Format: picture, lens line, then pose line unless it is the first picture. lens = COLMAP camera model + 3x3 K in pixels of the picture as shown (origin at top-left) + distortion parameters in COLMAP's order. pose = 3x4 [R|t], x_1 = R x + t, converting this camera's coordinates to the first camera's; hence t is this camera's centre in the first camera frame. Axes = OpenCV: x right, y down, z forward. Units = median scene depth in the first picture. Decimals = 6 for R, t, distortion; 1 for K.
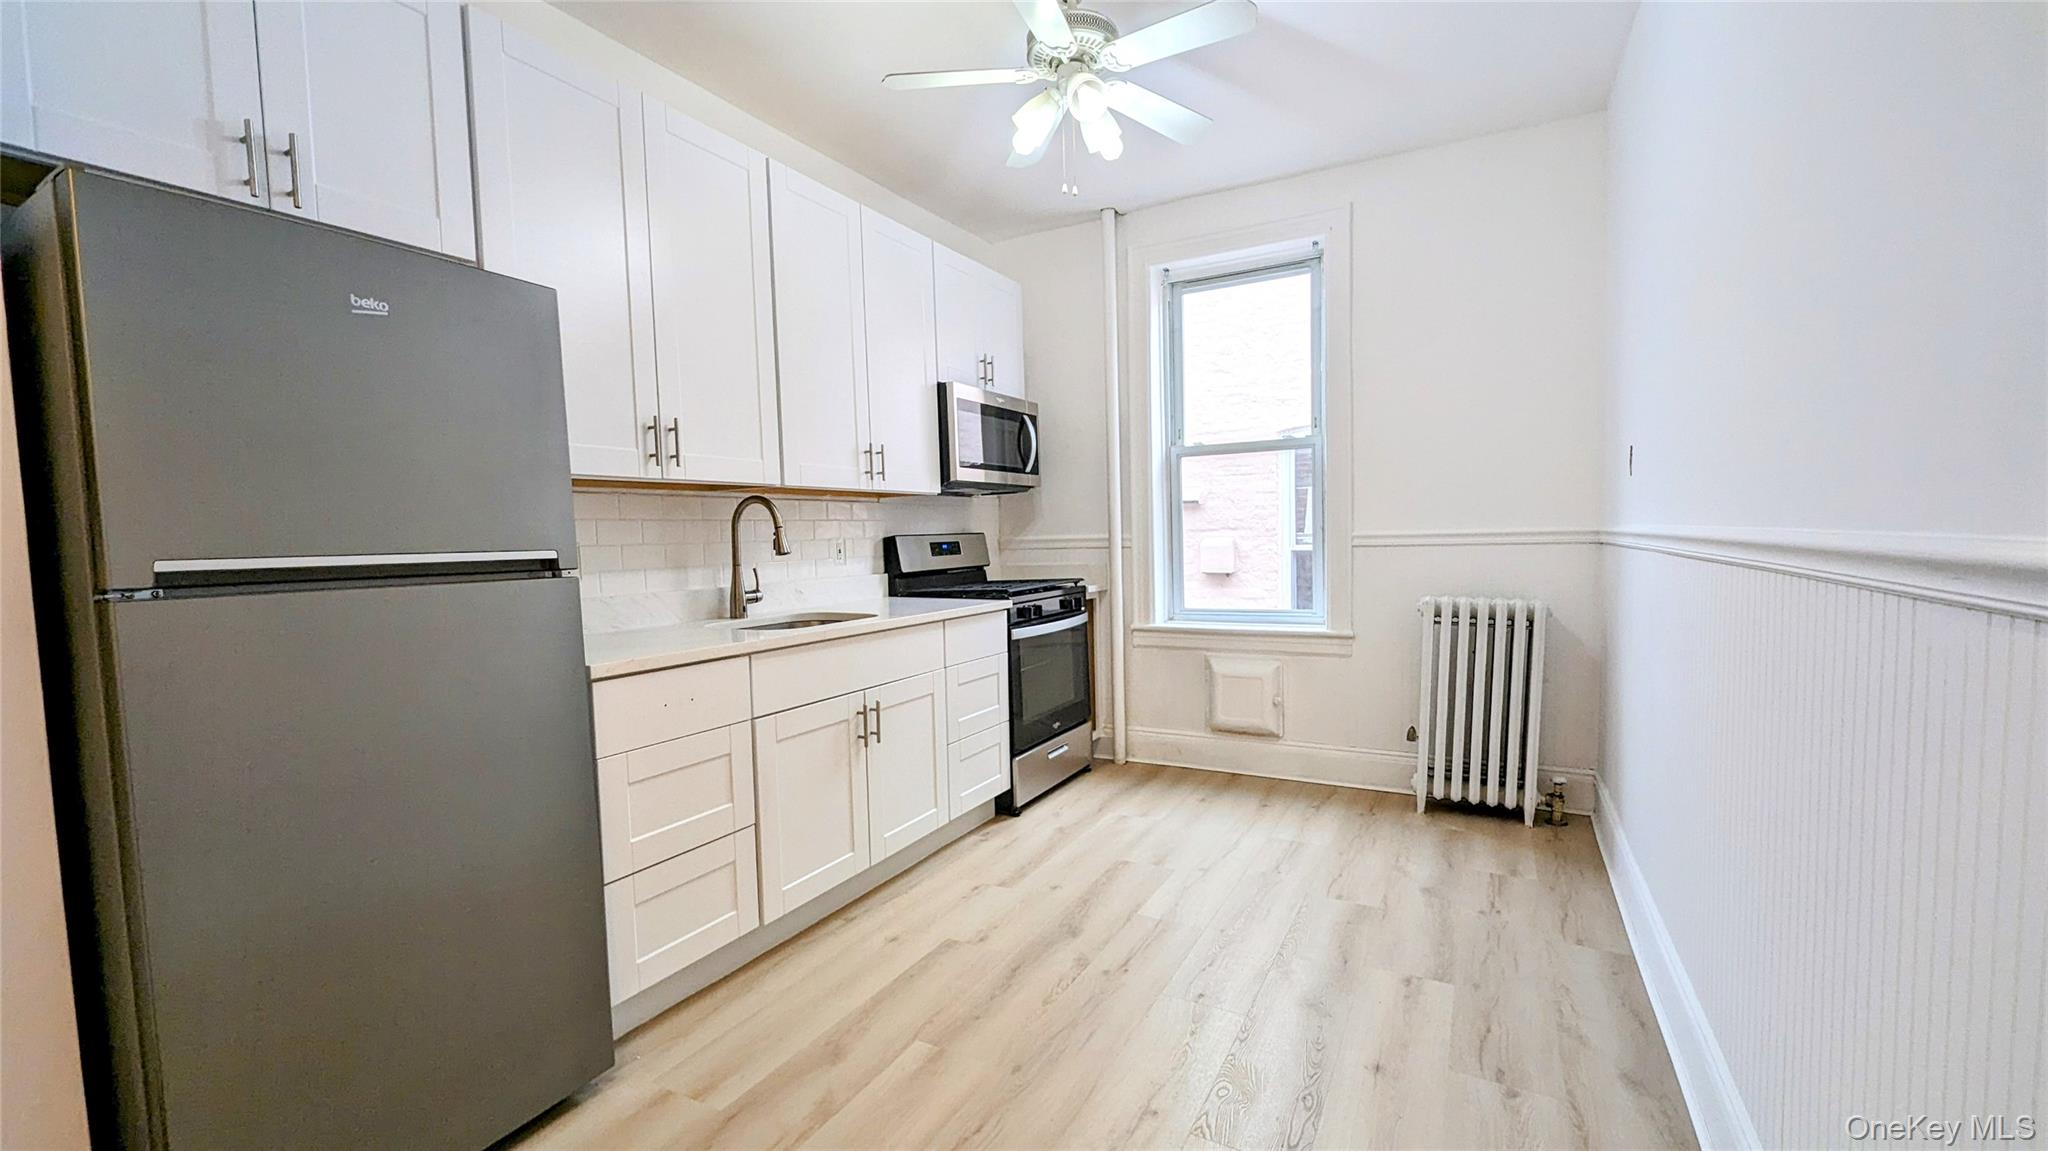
lens RADIAL K [[841.7, 0, 1034.0], [0, 841.7, 588.1], [0, 0, 1]] dist [-0.000312, -0.000221]
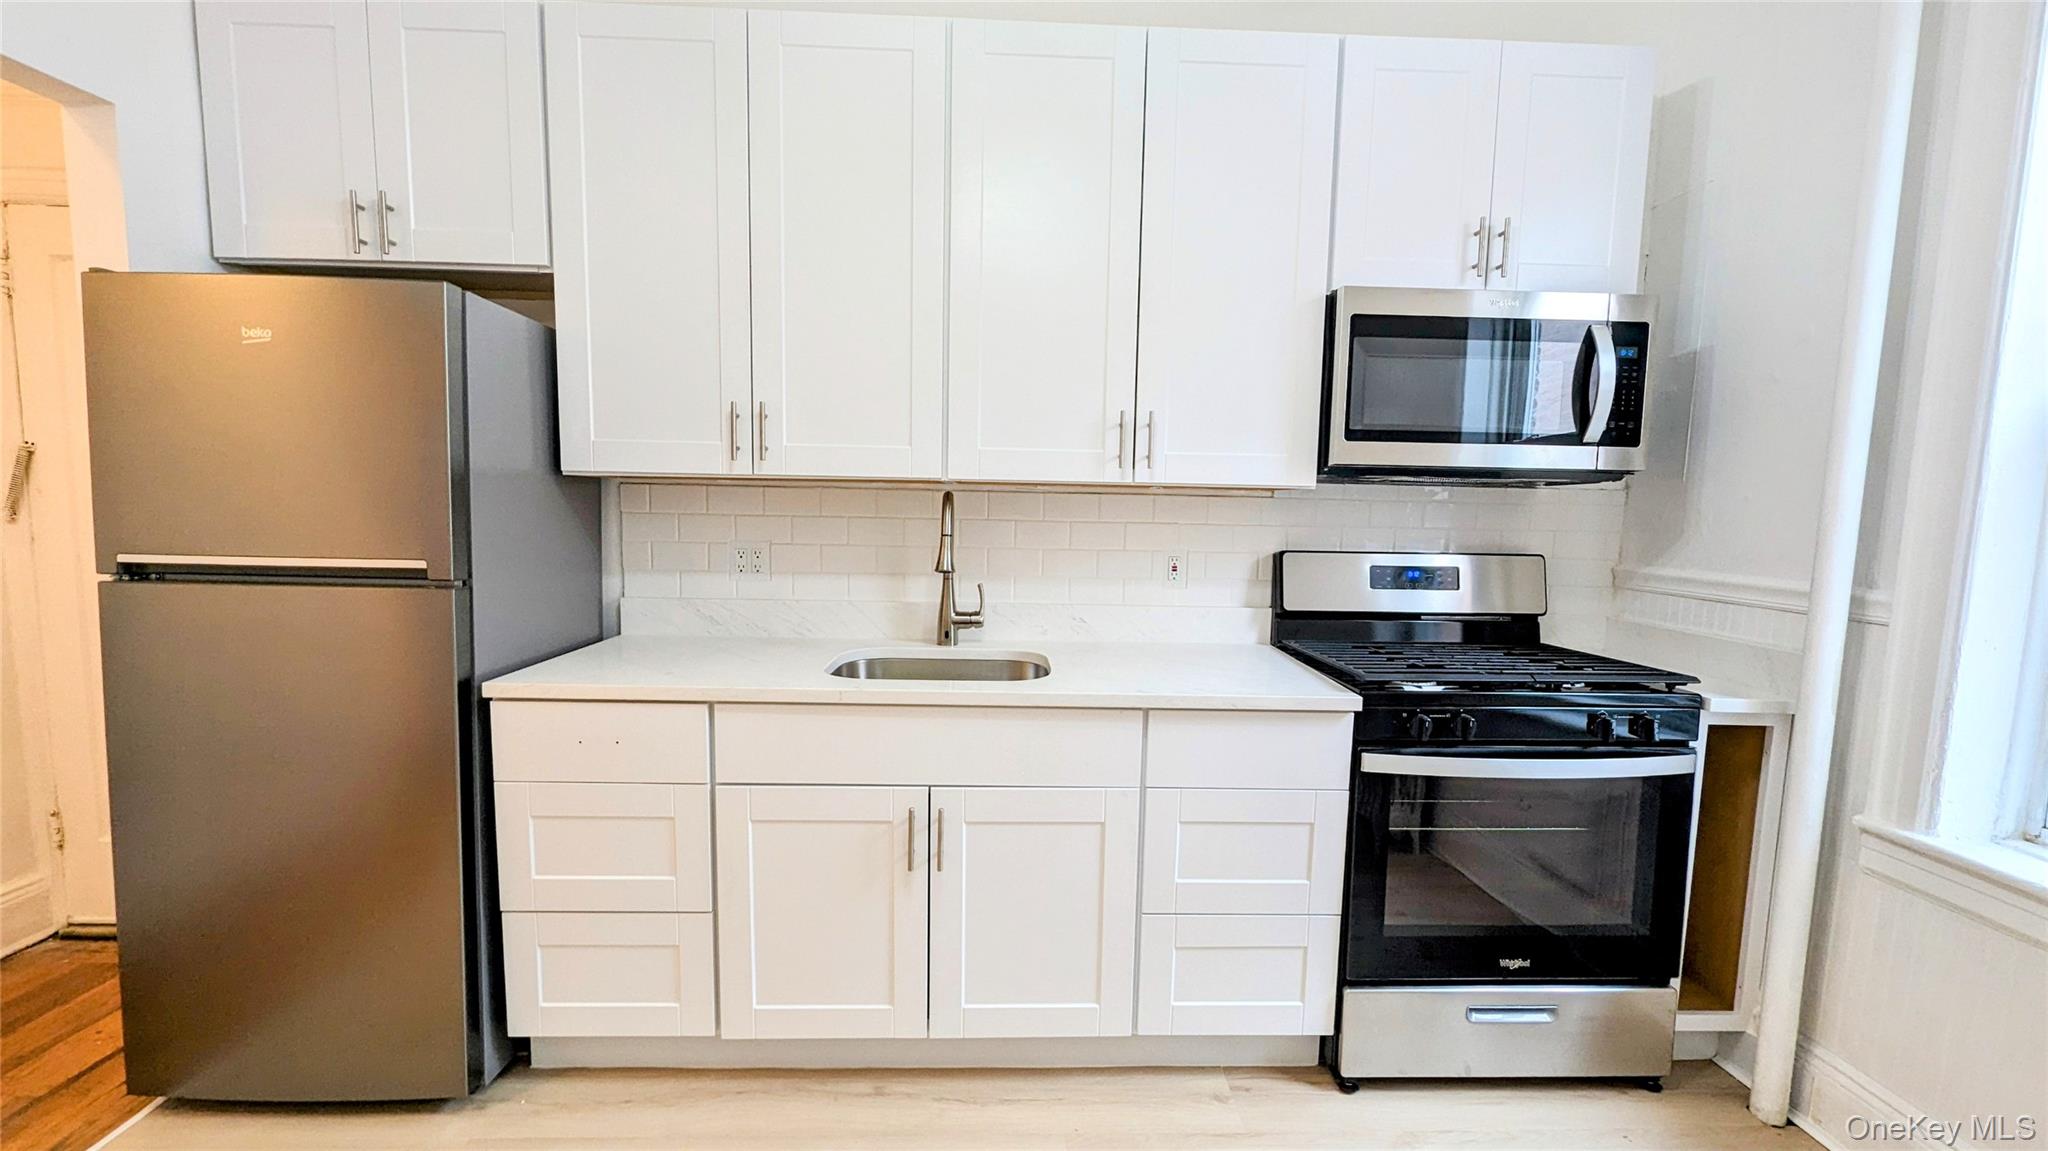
lens RADIAL K [[841.7, 0, 1034.0], [0, 841.7, 588.1], [0, 0, 1]] dist [-0.000312, -0.000221]
pose [[0.503814, 0.127291, -0.854382, 0.331667], [-0.089209, 0.991462, 0.095108, -0.091409], [0.859193, 0.028302, 0.510868, 0.605025]]
